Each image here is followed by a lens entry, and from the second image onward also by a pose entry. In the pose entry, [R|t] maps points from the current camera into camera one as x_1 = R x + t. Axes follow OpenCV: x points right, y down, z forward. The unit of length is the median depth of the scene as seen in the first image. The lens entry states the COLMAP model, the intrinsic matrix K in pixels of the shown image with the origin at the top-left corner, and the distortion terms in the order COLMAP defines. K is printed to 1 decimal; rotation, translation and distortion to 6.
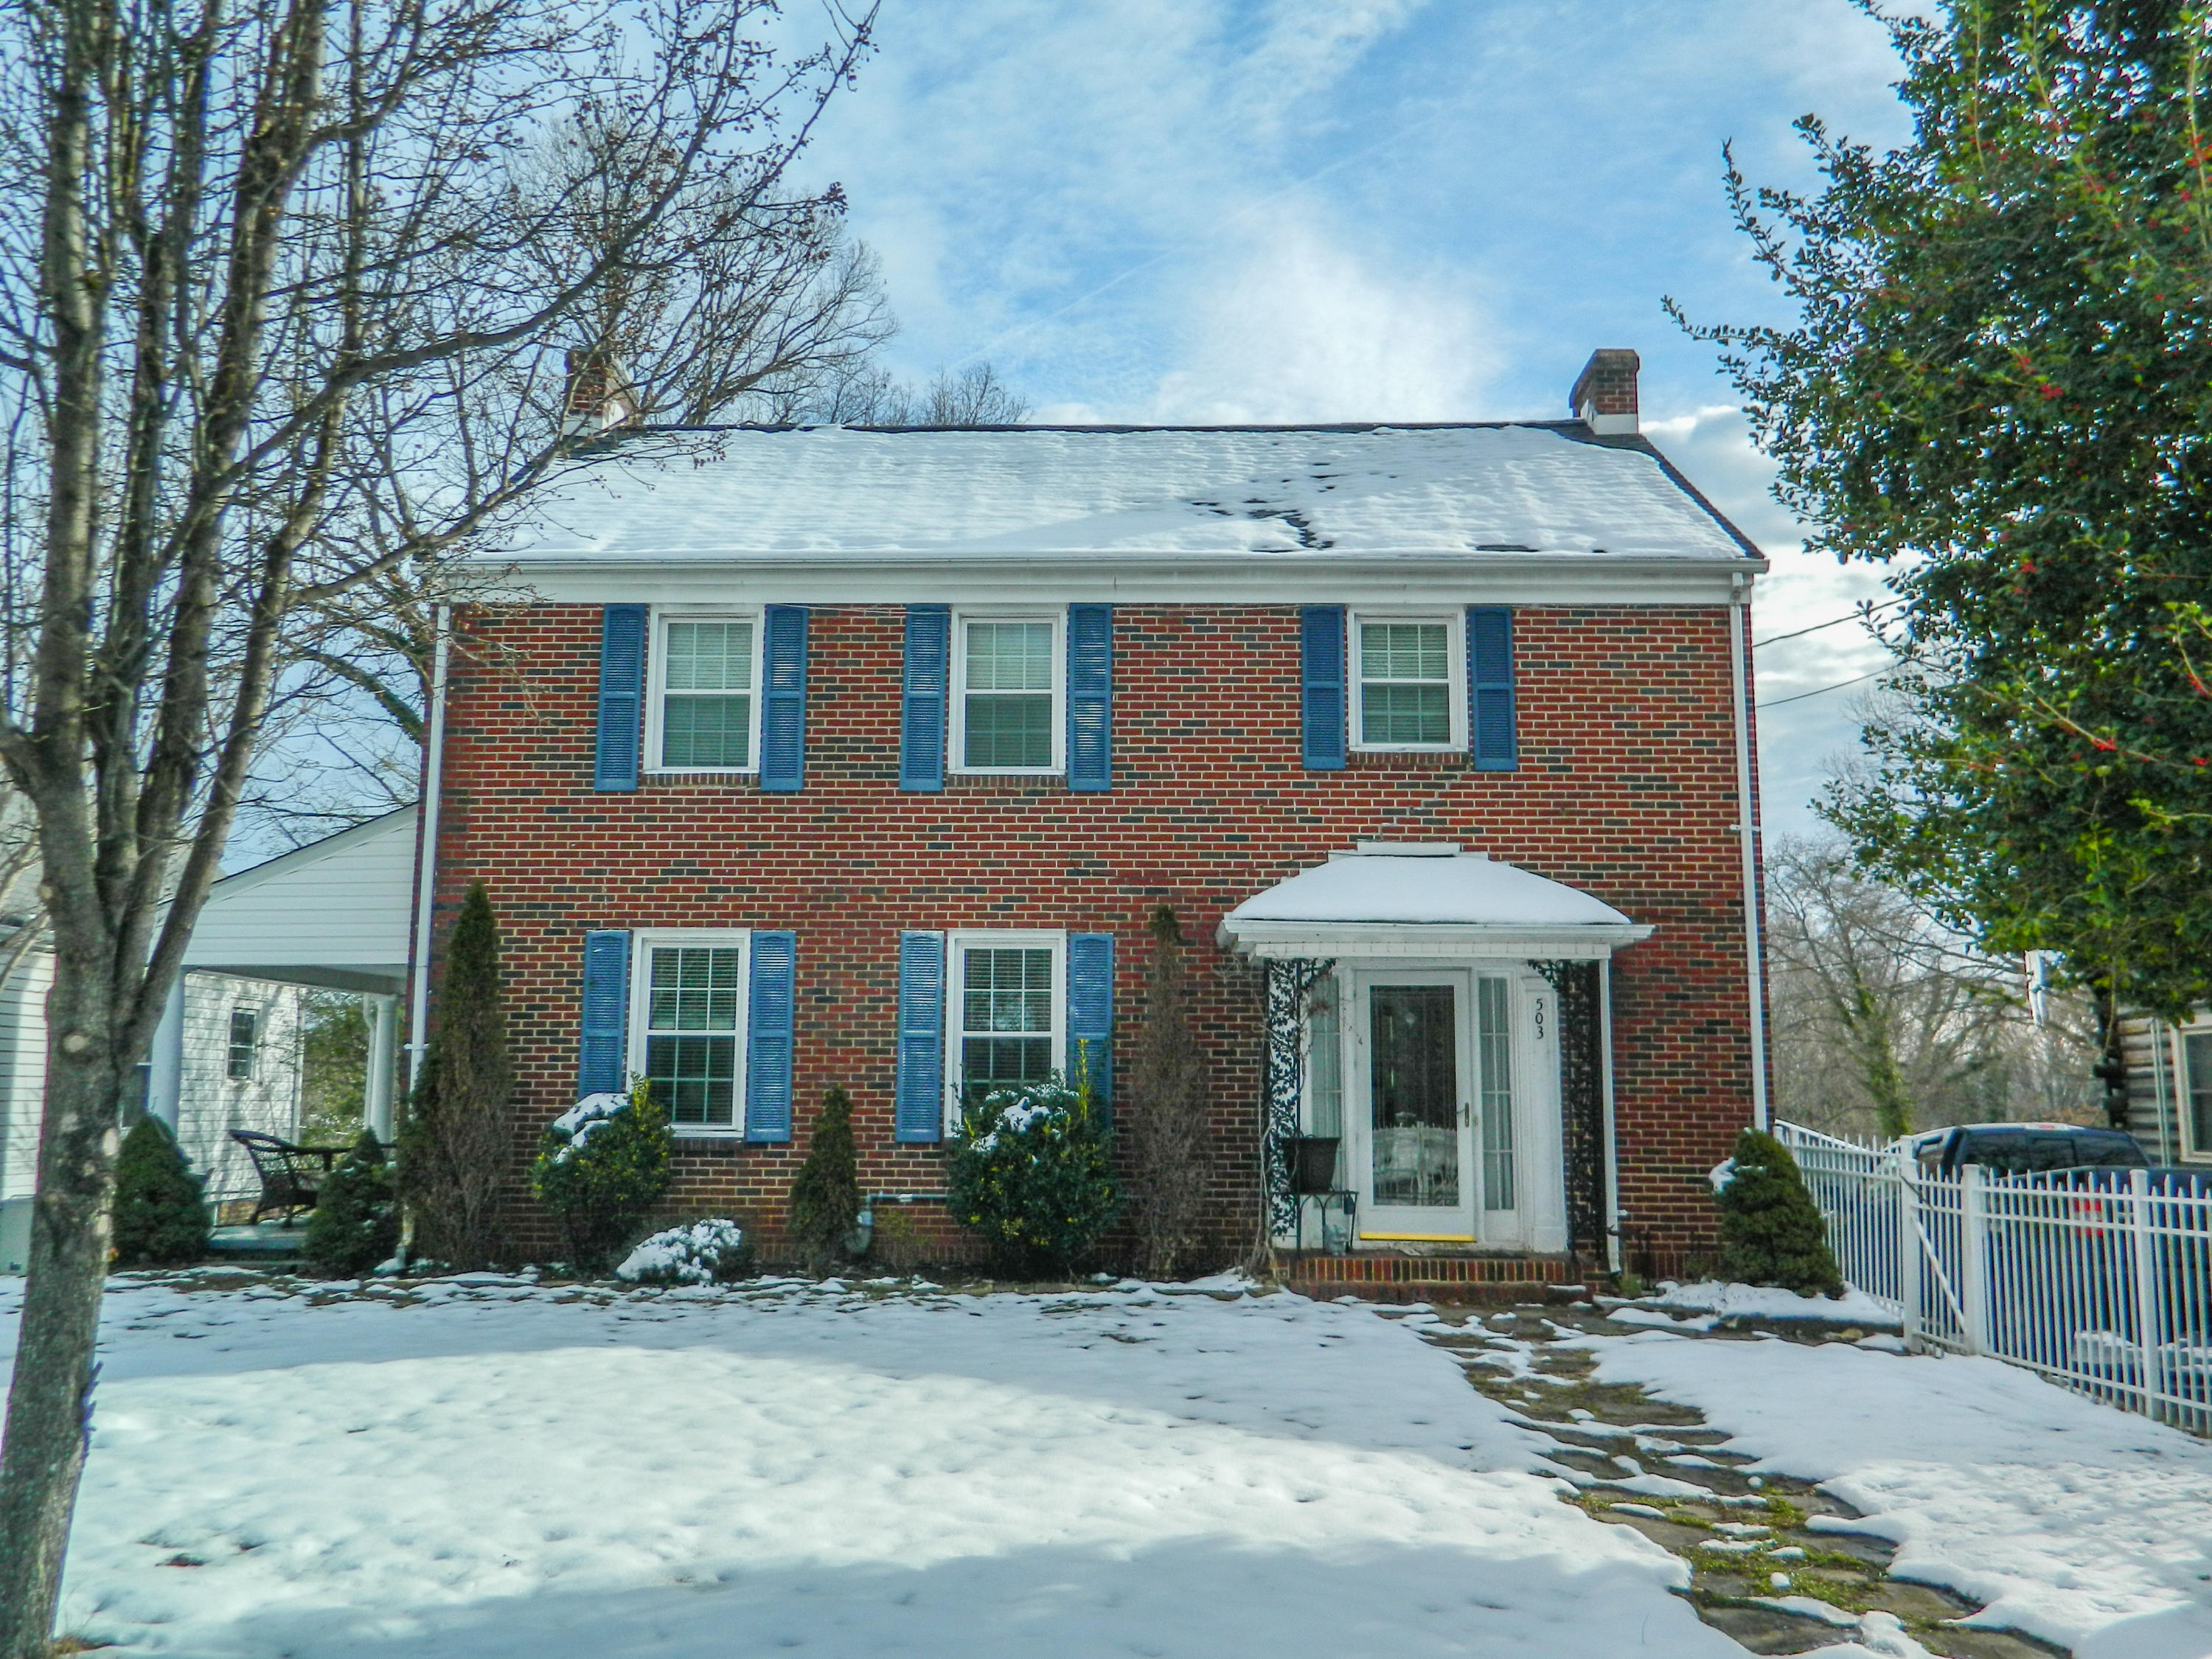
lens RADIAL K [[1913.6, 0, 1106.0], [0, 1913.6, 829.5], [0, 0, 1]] dist [0.026893, 0.003253]
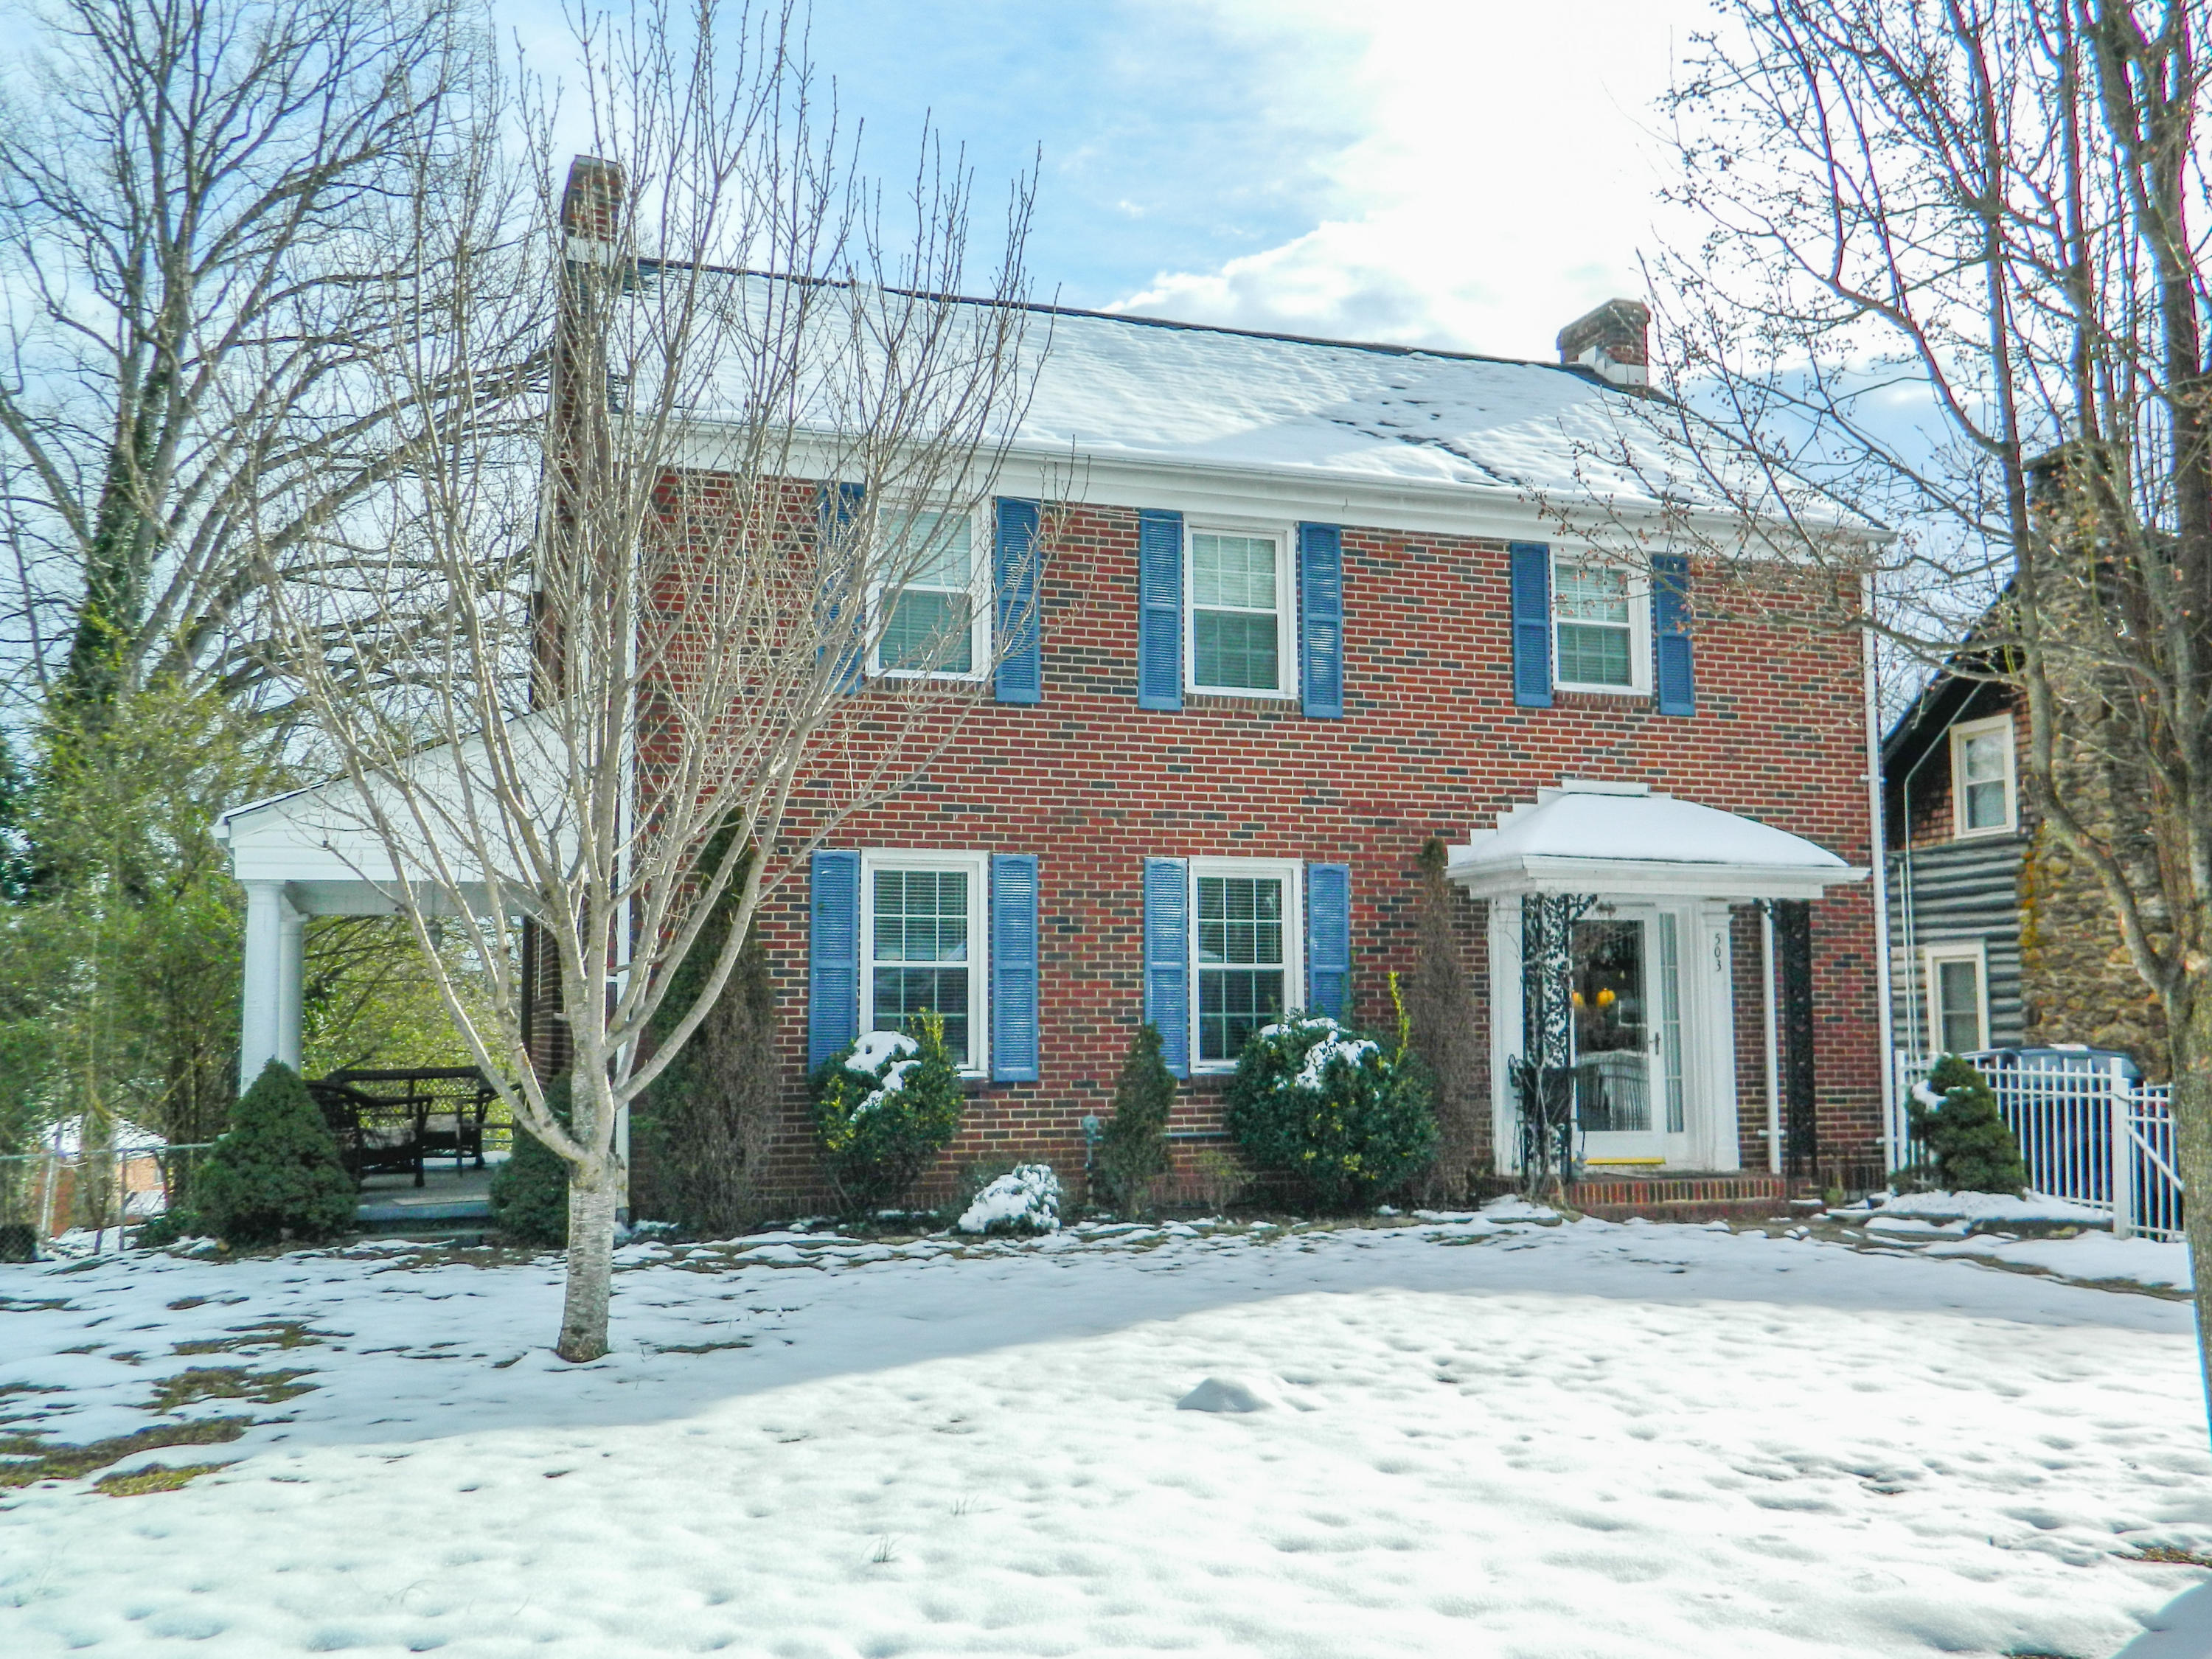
lens RADIAL K [[2108.2, 0, 1106.0], [0, 2108.2, 829.5], [0, 0, 1]] dist [0.045760, -0.037745]
pose [[0.930572, 0.024576, 0.365283, -0.503567], [-0.042864, 0.998196, 0.042040, -0.003687], [-0.363591, -0.054779, 0.929947, 0.038590]]
